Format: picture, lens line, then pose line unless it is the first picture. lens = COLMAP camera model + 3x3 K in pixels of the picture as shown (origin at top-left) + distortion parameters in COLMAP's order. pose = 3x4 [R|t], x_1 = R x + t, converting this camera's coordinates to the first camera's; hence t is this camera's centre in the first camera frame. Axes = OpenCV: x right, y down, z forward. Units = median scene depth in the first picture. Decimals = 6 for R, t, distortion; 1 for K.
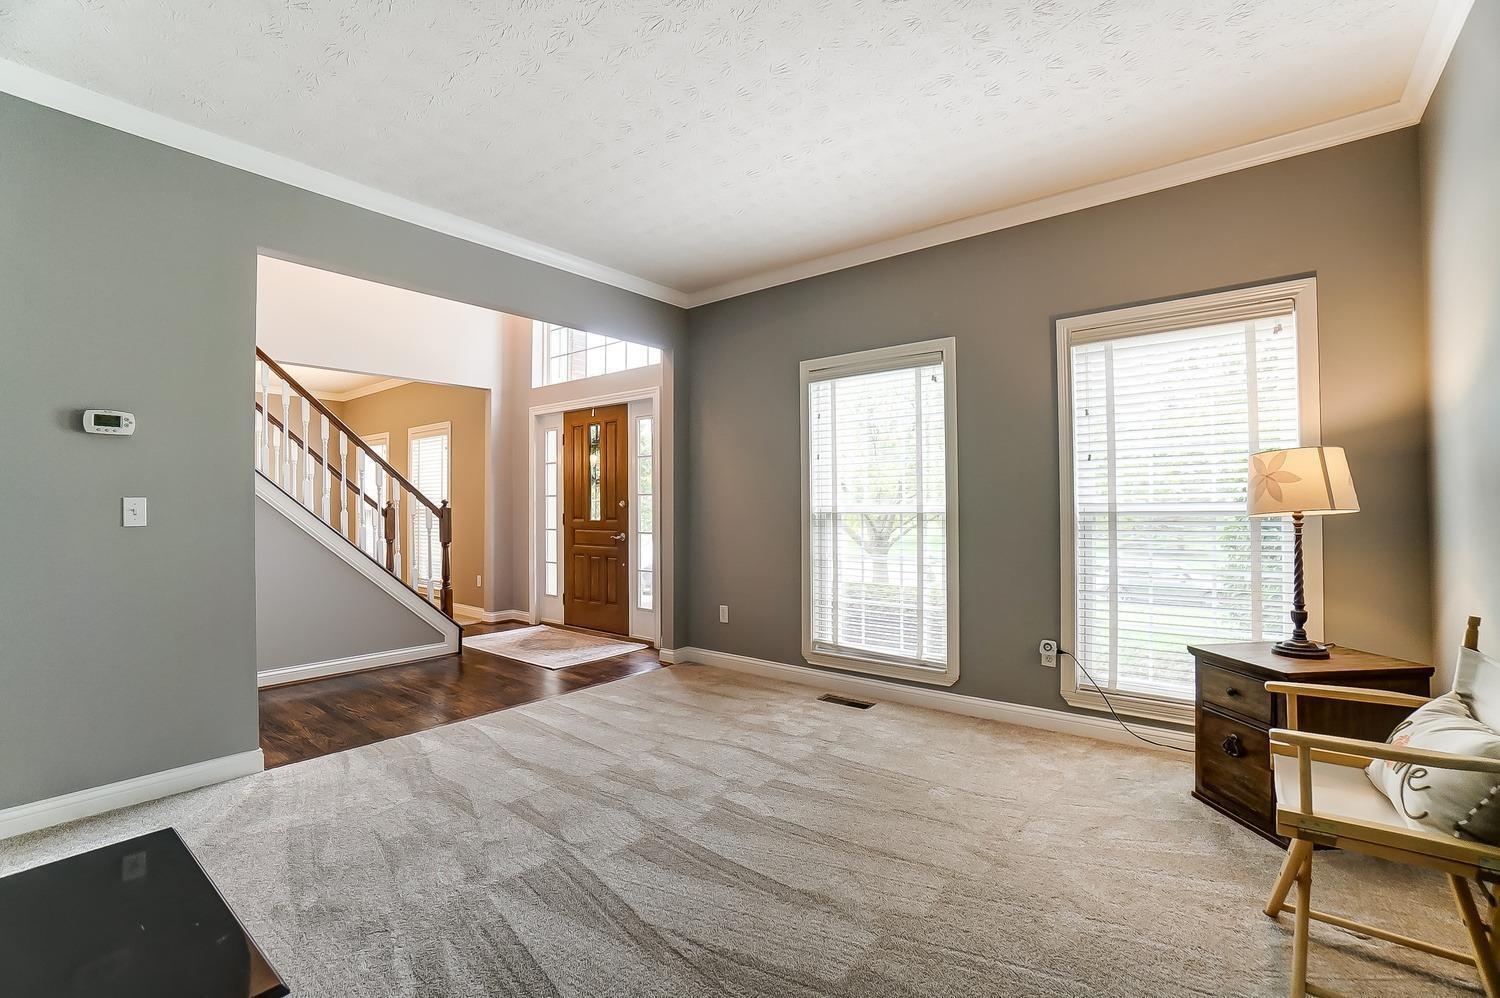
lens RADIAL K [[670.1, 0, 762.0], [0, 670.1, 496.8], [0, 0, 1]] dist [-0.020665, 0.000180]
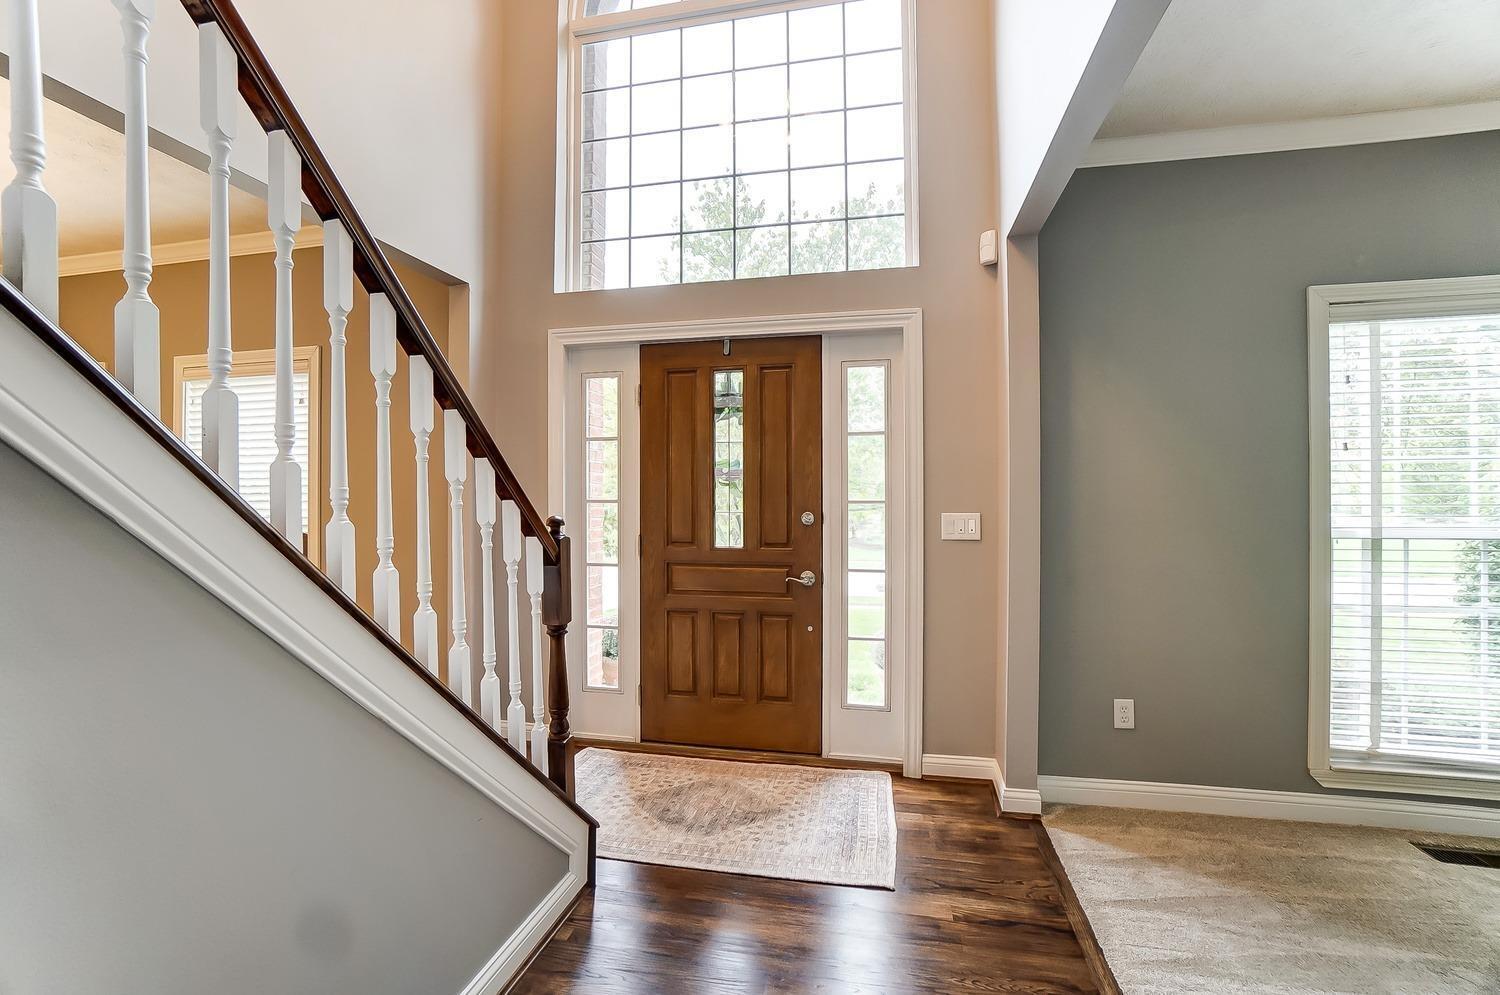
lens RADIAL K [[670.1, 0, 745.4], [0, 670.1, 499.5], [0, 0, 1]] dist [-0.020665, 0.000180]
pose [[0.895213, -0.008072, 0.445565, -0.490293], [-0.004051, 0.999647, 0.026249, -0.019012], [-0.445620, -0.025303, 0.894865, 0.522049]]
